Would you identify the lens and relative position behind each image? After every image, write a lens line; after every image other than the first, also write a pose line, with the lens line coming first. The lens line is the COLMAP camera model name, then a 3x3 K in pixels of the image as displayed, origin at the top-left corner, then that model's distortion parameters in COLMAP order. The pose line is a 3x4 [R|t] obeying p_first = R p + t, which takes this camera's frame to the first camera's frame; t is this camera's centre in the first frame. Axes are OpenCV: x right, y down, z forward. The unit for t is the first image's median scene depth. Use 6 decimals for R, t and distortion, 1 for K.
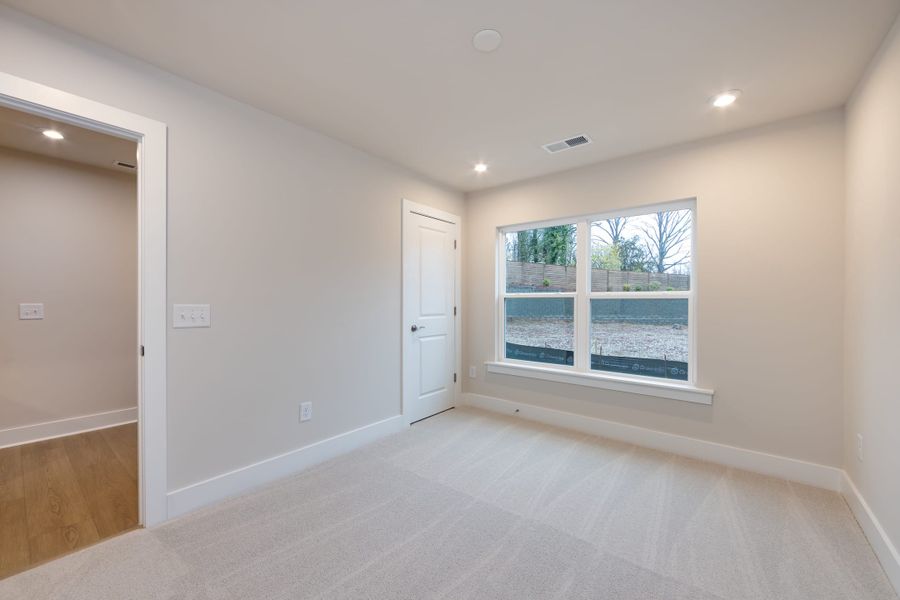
lens RADIAL K [[353.1, 0, 456.2], [0, 353.1, 299.4], [0, 0, 1]] dist [-0.001423, -0.000680]
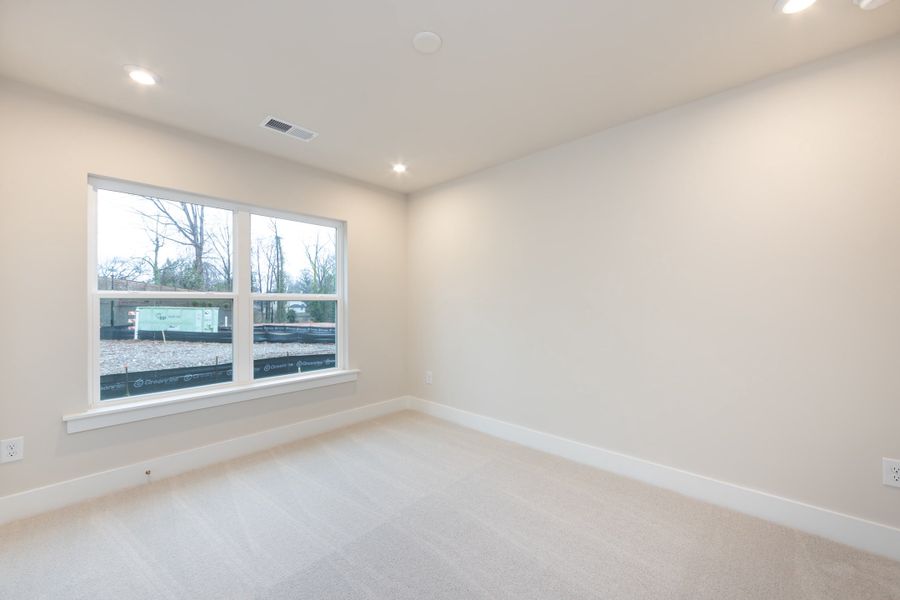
lens RADIAL K [[353.1, 0, 457.7], [0, 353.1, 299.4], [0, 0, 1]] dist [-0.001423, -0.000680]
pose [[0.059773, 0.003468, 0.998206, -0.409416], [-0.007977, 0.999964, -0.002997, -0.004444], [-0.998180, -0.007783, 0.059798, 0.374316]]
